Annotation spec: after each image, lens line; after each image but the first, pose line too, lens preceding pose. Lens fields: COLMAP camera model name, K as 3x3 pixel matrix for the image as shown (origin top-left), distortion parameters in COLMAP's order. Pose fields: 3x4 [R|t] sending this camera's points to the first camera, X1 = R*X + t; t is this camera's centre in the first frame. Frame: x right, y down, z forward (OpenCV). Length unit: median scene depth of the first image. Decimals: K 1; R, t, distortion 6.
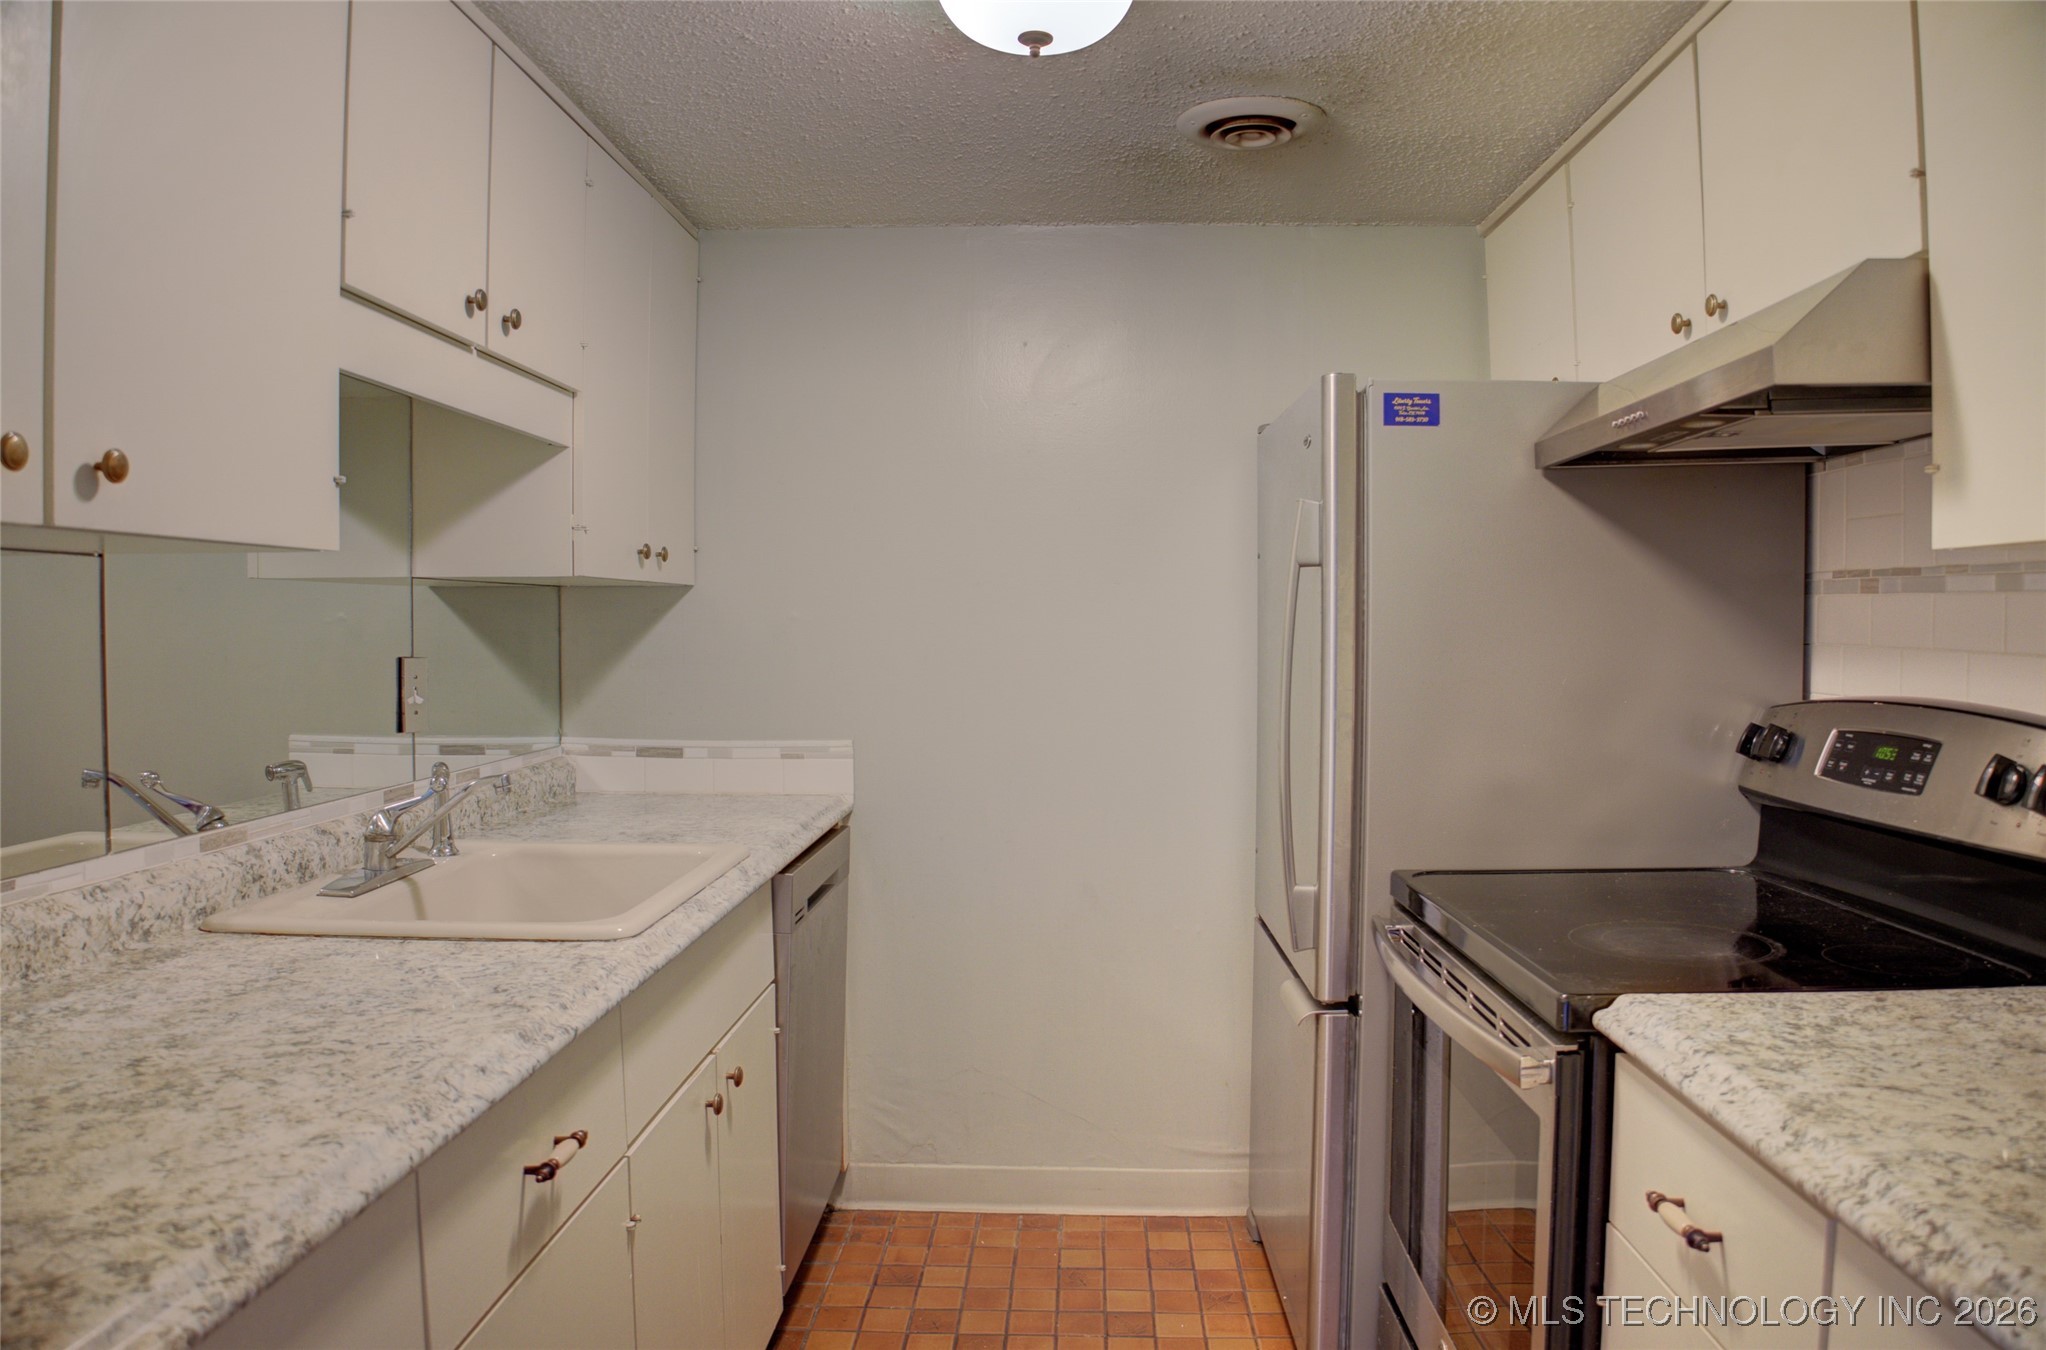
lens RADIAL K [[1338.1, 0, 1033.3], [0, 1338.1, 693.0], [0, 0, 1]] dist [-0.127567, 0.029395]
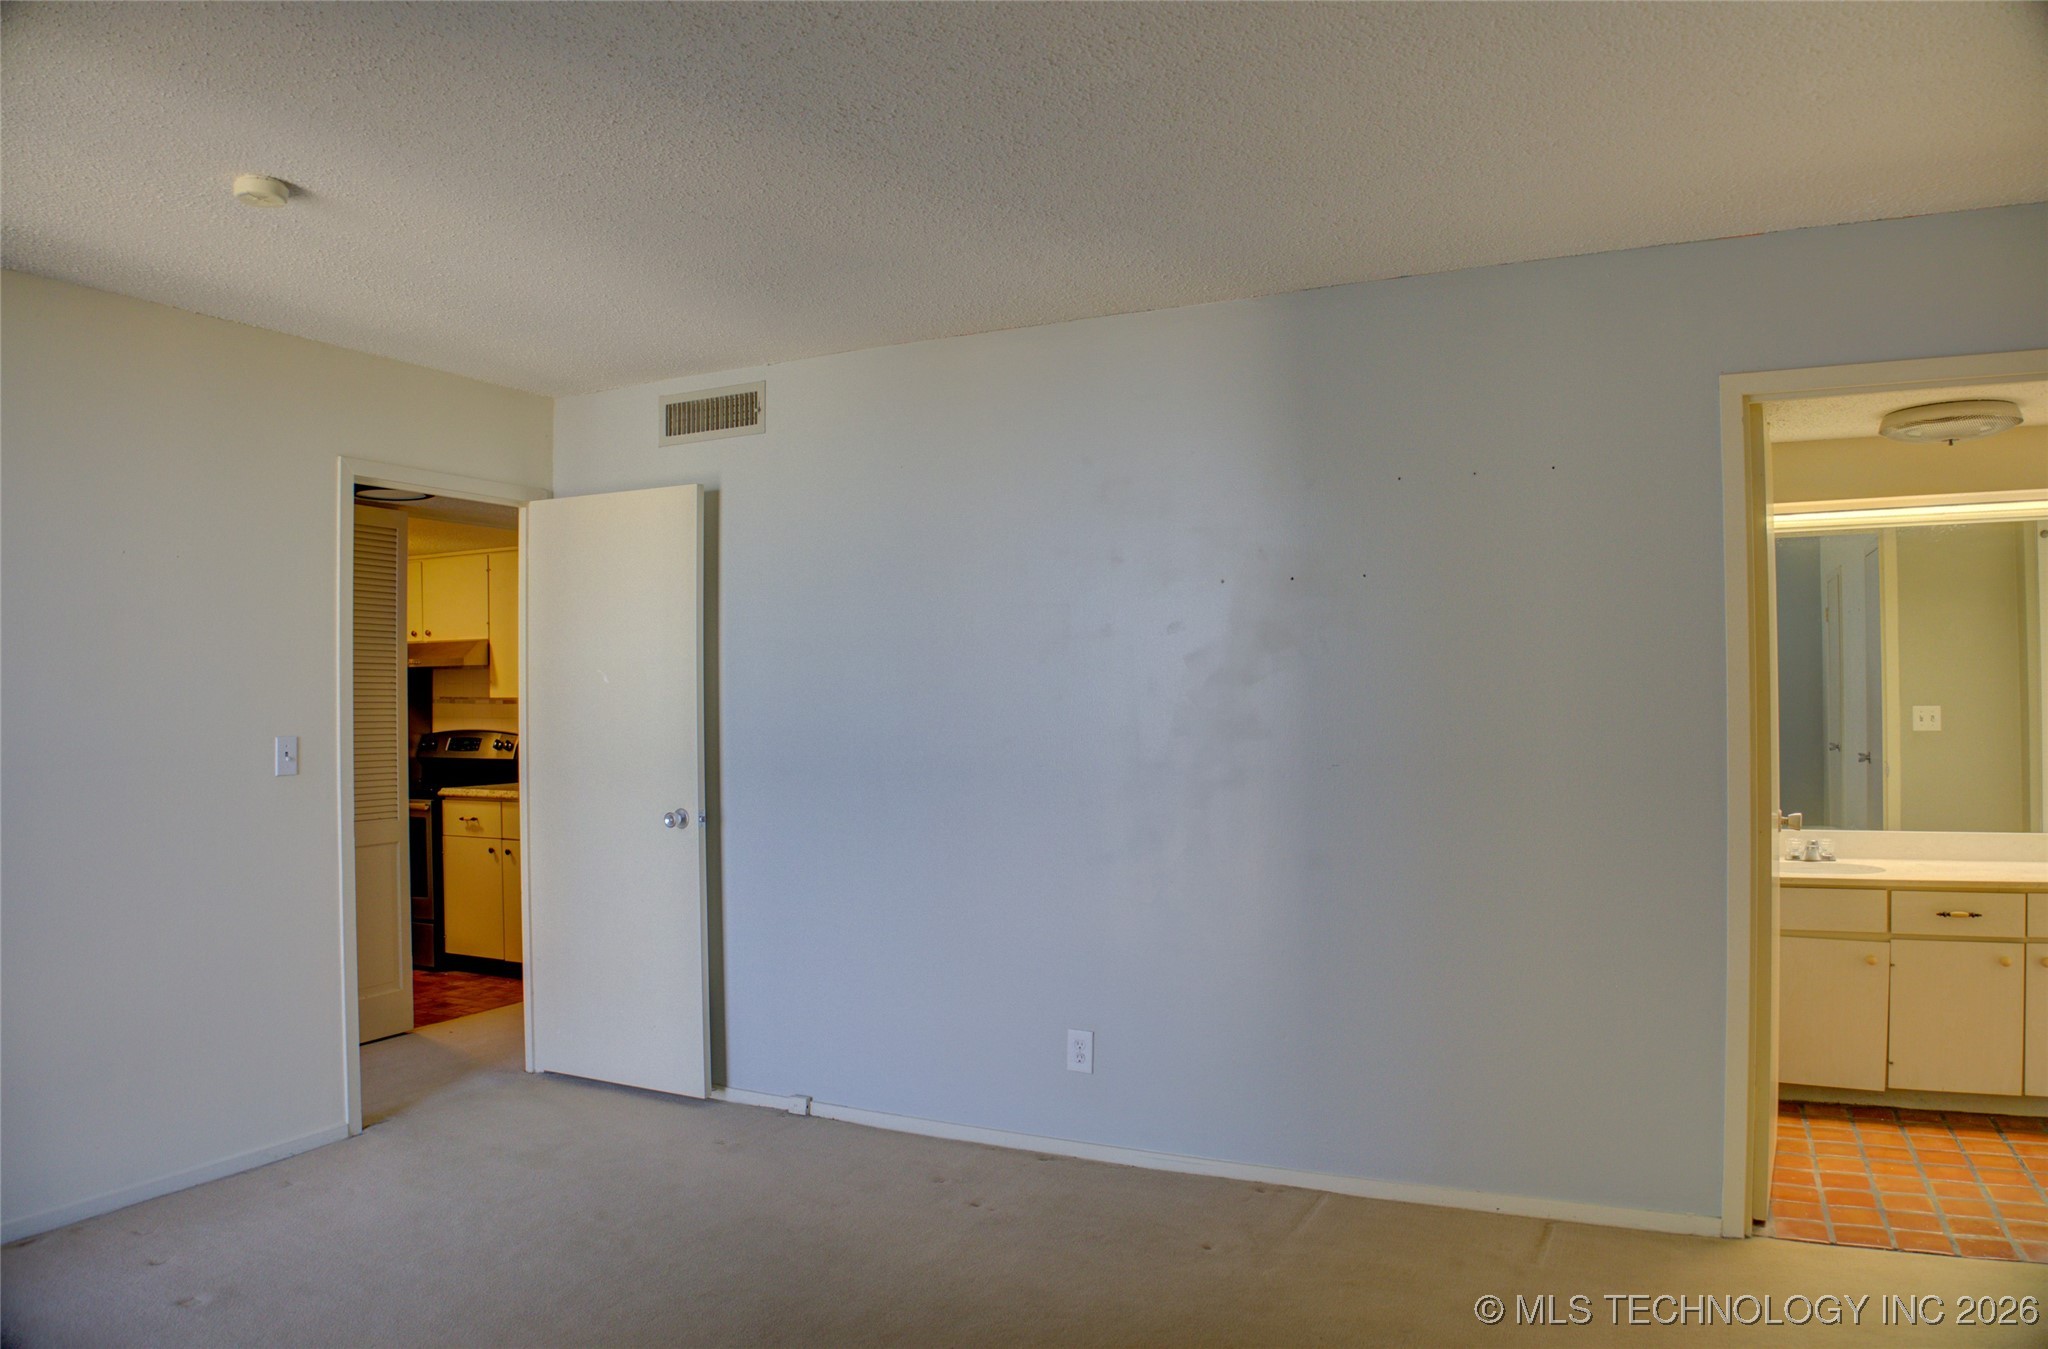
lens RADIAL K [[1339.4, 0, 1031.4], [0, 1339.4, 678.2], [0, 0, 1]] dist [-0.127567, 0.029395]
pose [[0.385241, 0.014985, 0.922694, -2.215898], [0.049951, 0.998064, -0.037064, 0.075680], [-0.921463, 0.060368, 0.383746, -2.035837]]
